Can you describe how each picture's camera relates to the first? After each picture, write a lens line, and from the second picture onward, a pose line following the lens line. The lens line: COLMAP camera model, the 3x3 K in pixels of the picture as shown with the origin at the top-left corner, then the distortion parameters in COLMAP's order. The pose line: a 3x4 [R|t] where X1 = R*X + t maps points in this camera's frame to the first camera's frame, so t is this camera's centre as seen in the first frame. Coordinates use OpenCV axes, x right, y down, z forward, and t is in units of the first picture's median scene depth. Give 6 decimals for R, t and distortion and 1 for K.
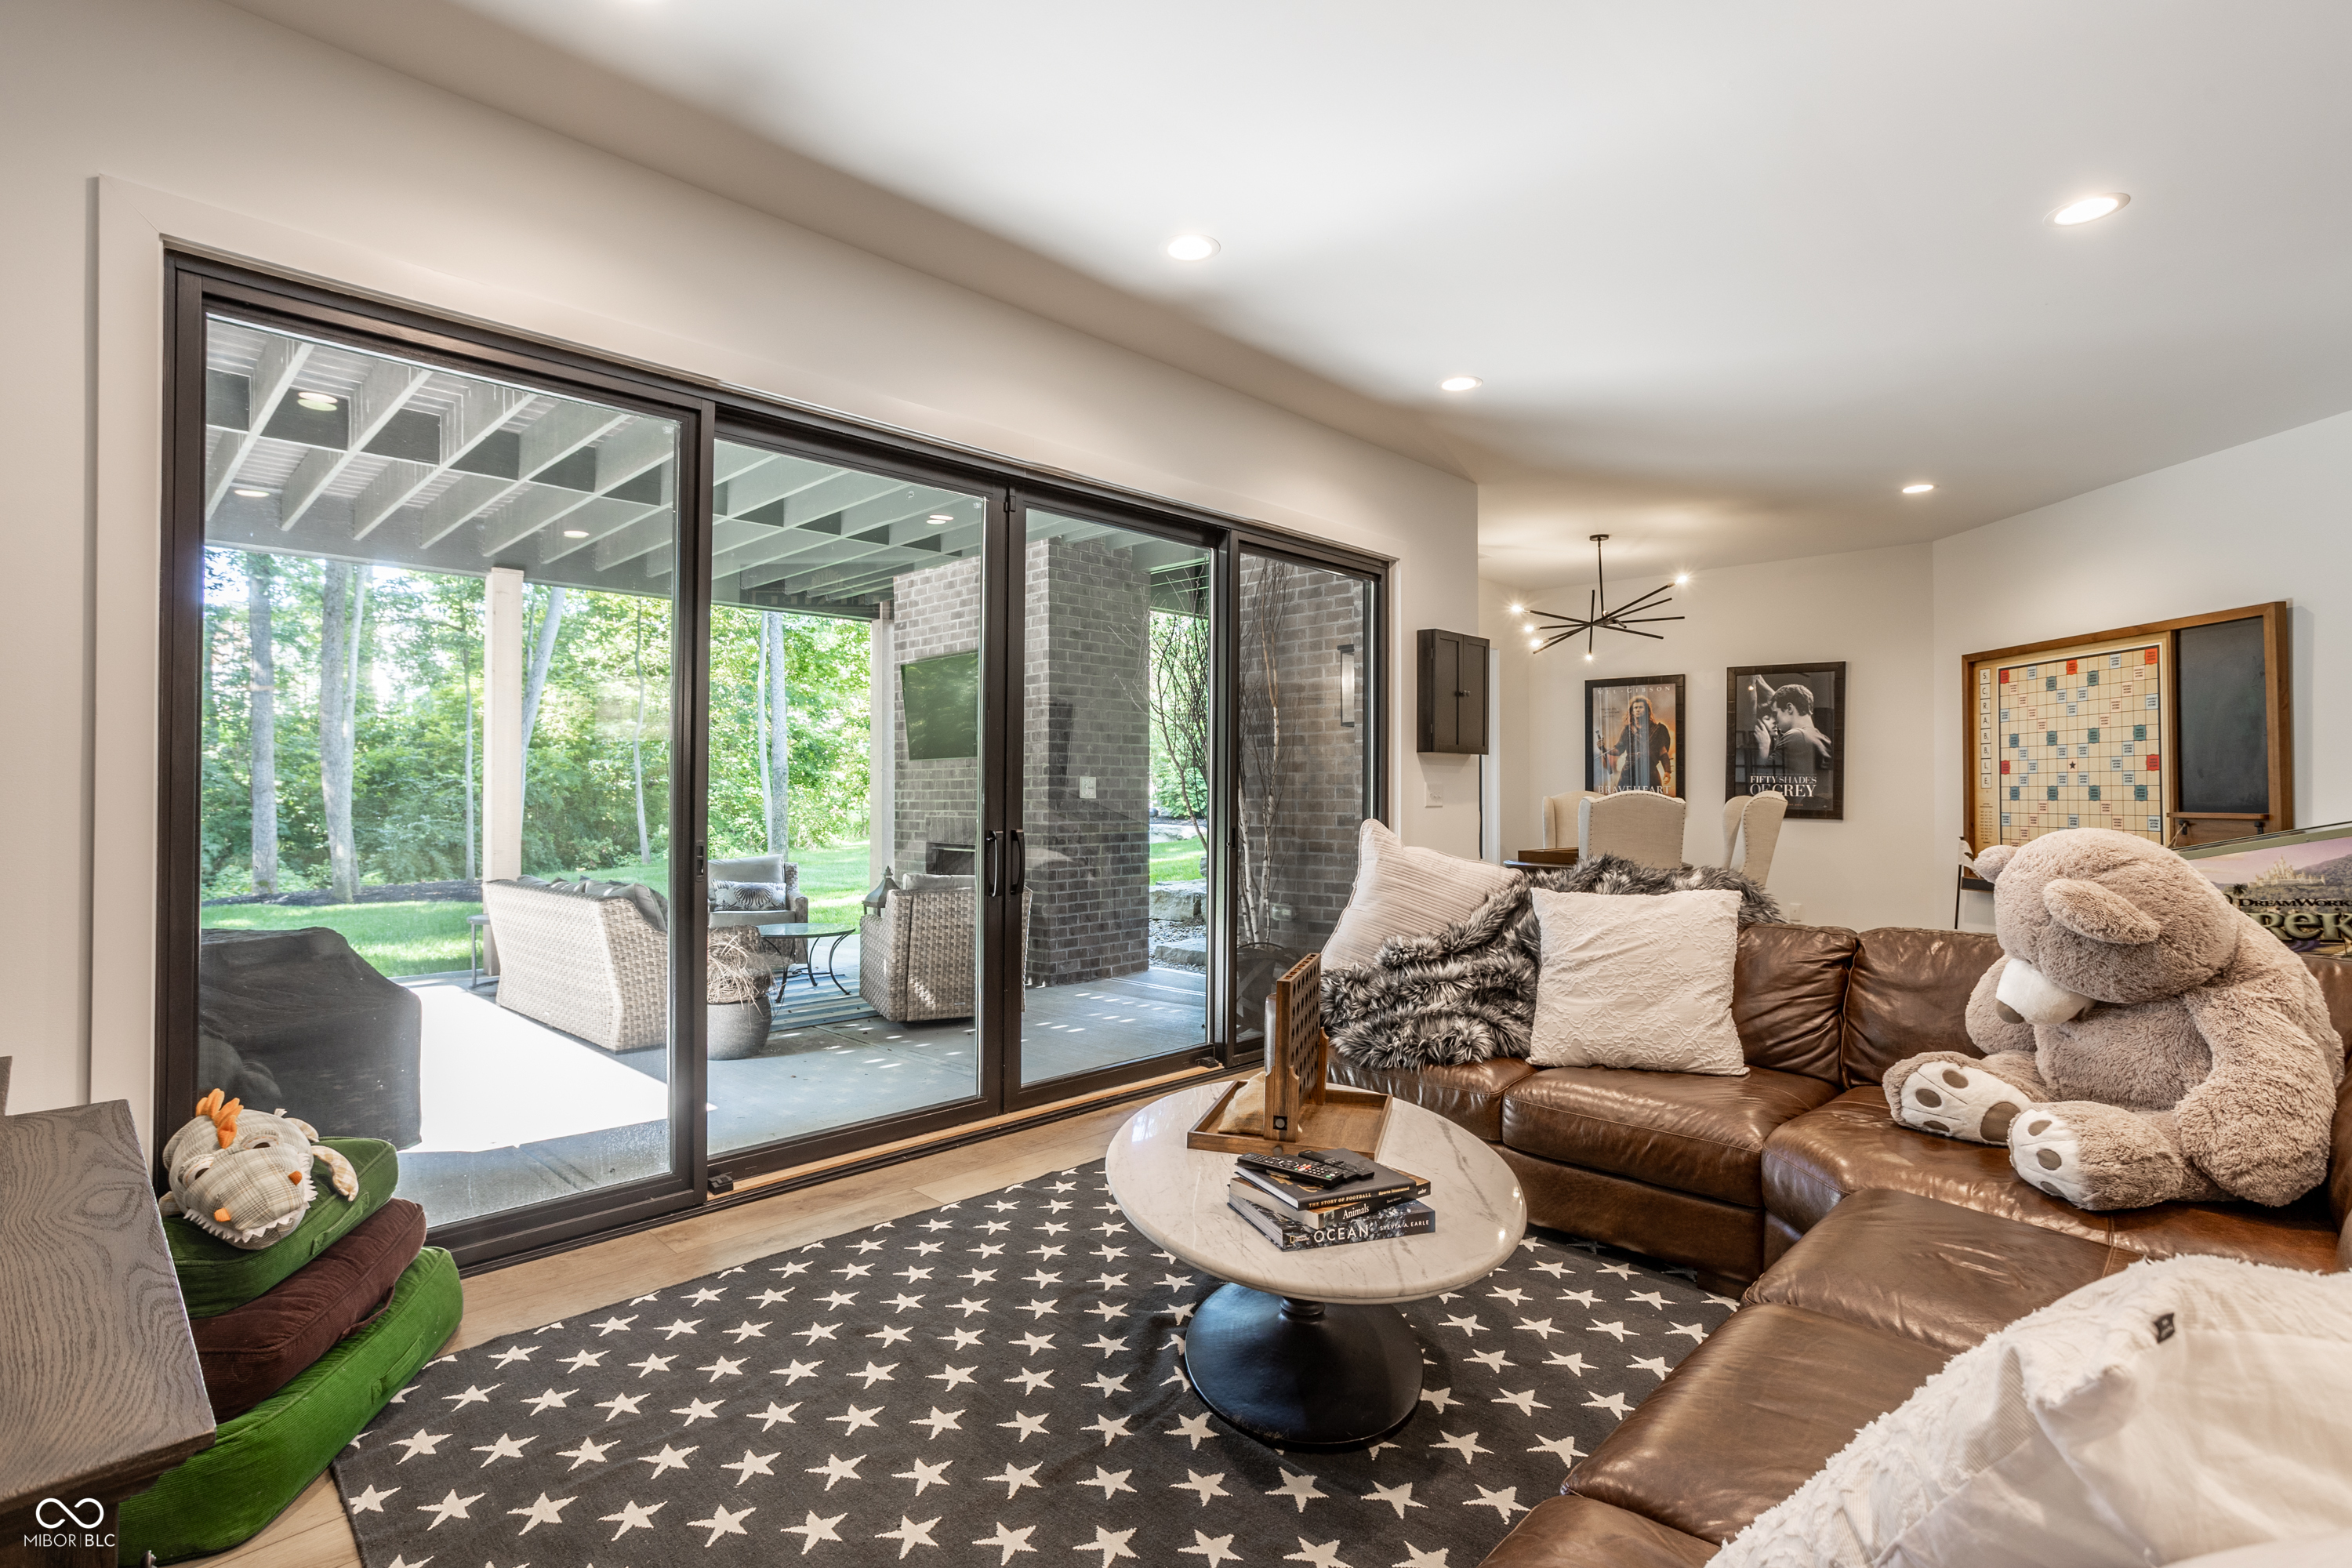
lens RADIAL K [[1128.3, 0, 1159.4], [0, 1128.3, 790.3], [0, 0, 1]] dist [-0.018907, 0.007139]
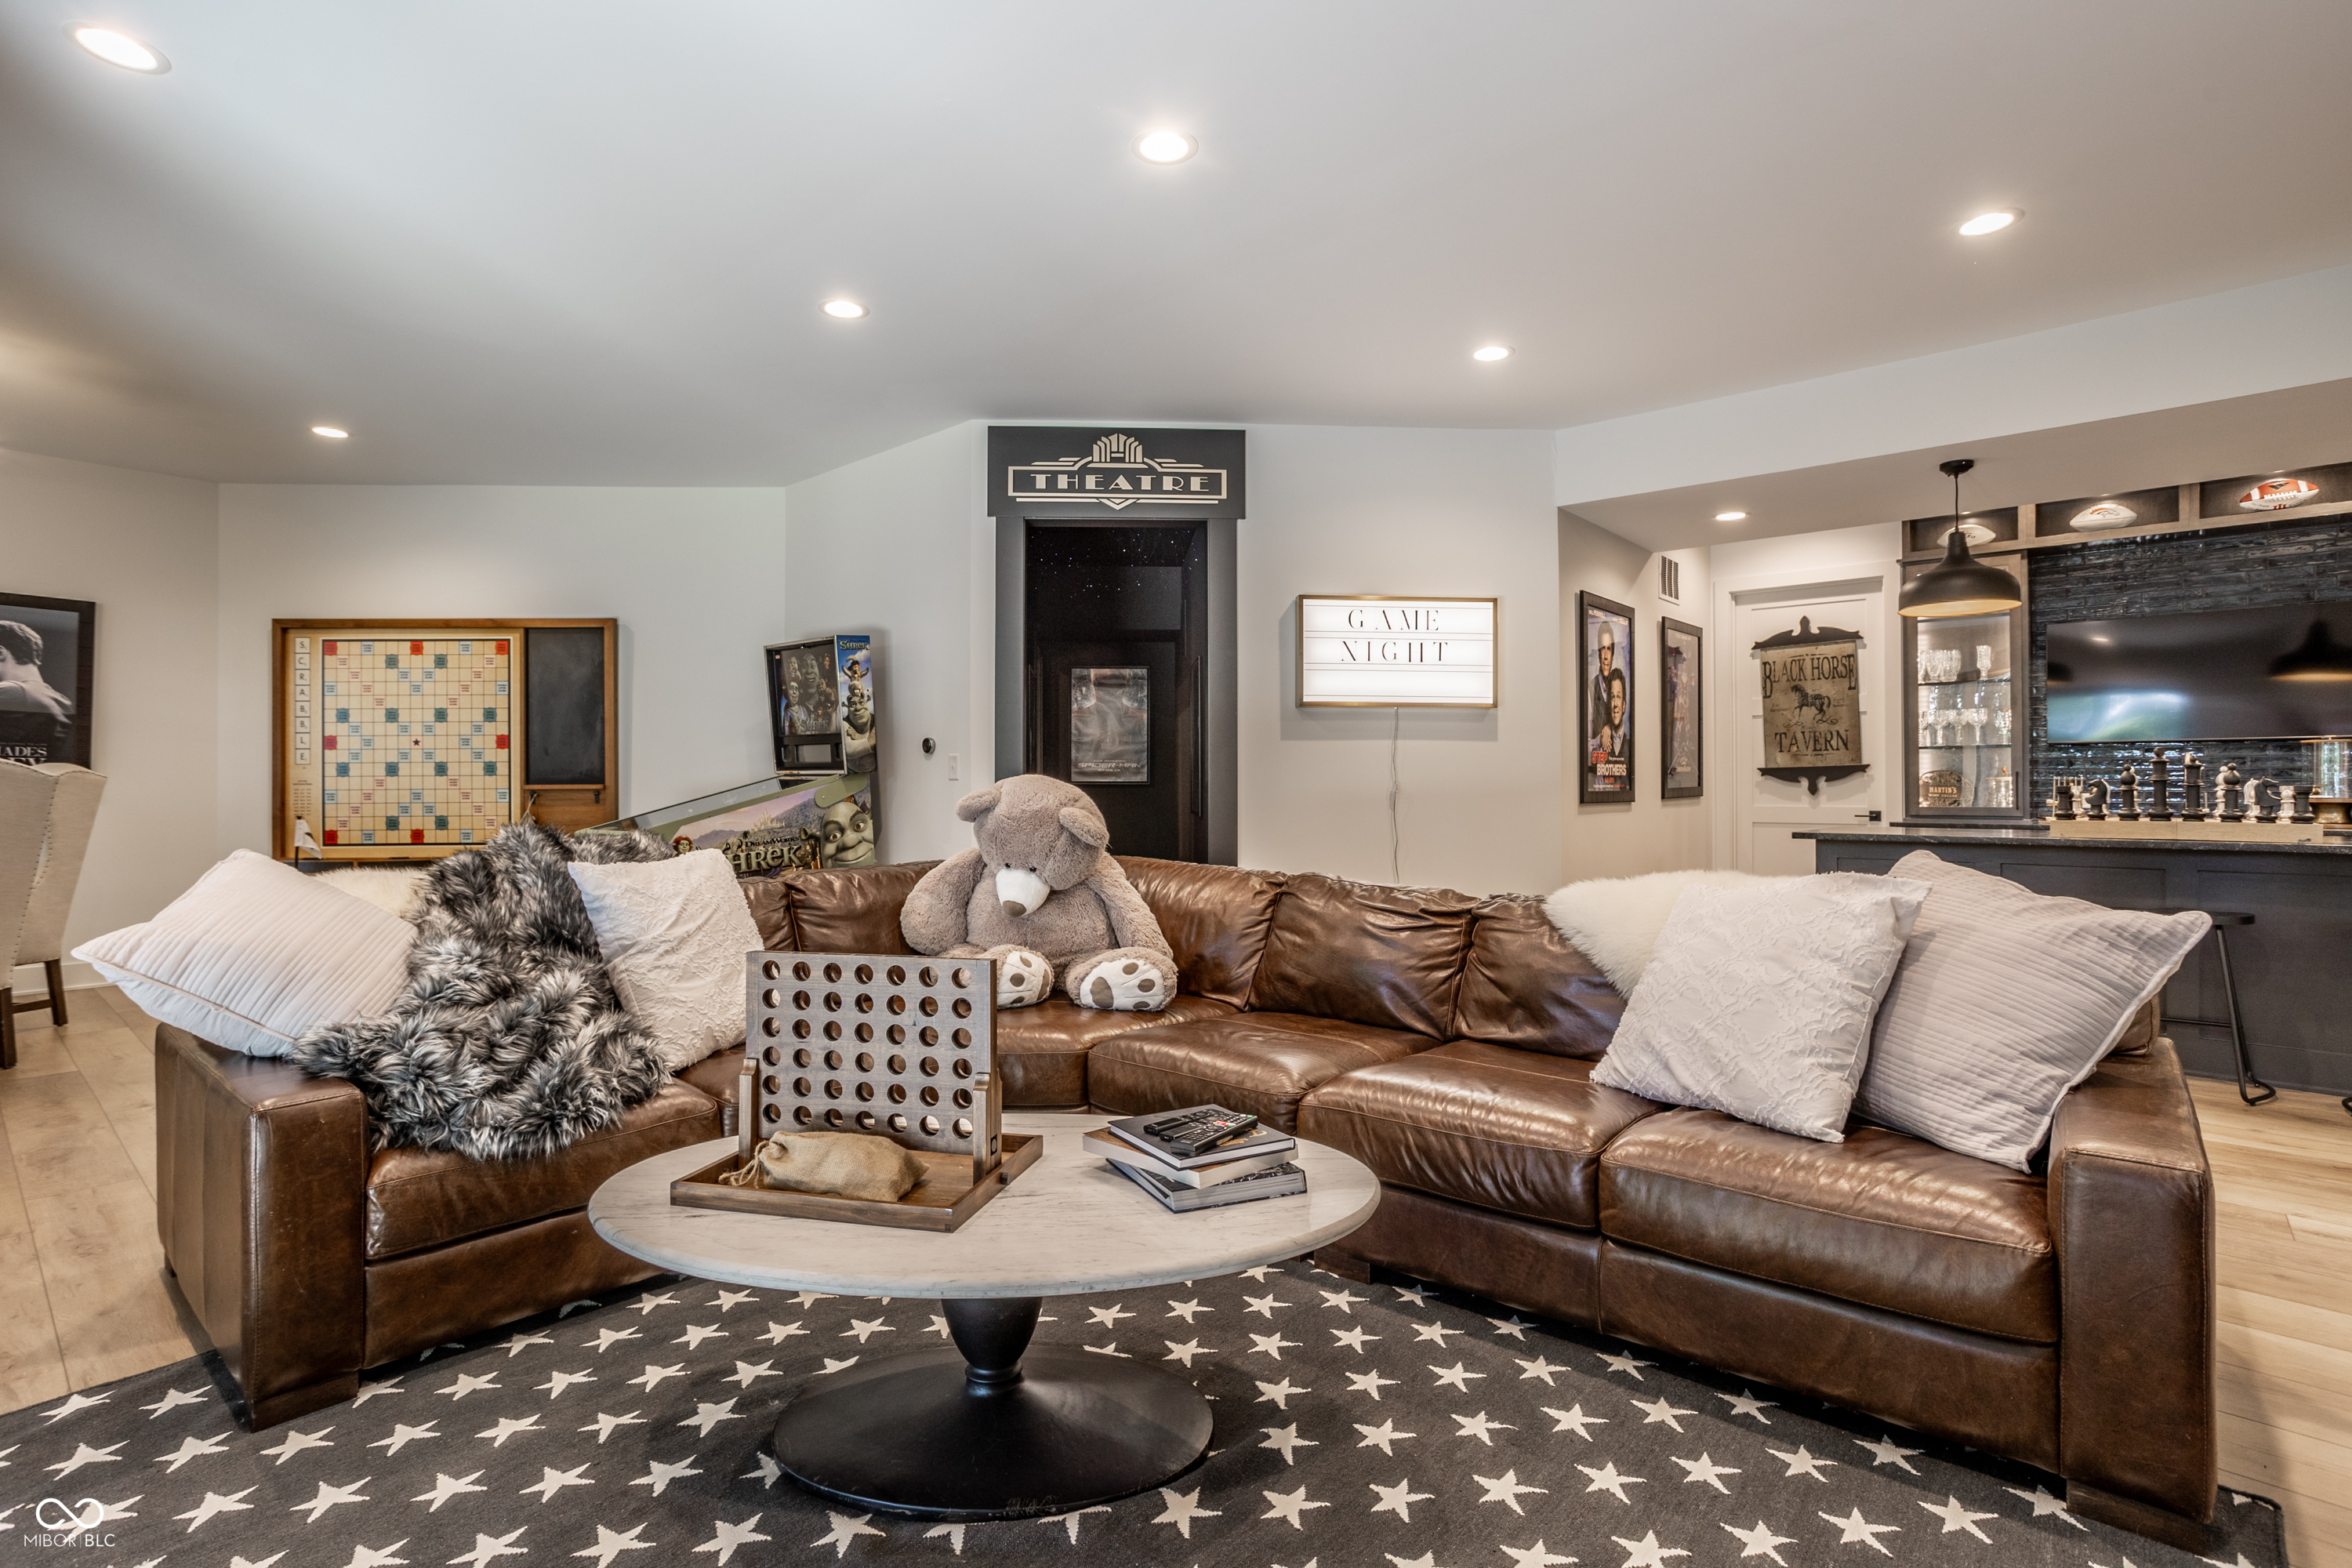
lens RADIAL K [[1128.3, 0, 1173.2], [0, 1128.3, 773.5], [0, 0, 1]] dist [-0.018907, 0.007139]
pose [[-0.045333, 0.009393, 0.998928, -0.246673], [0.002138, 0.999954, -0.009306, 0.017160], [-0.998970, 0.001714, -0.045351, 0.334099]]
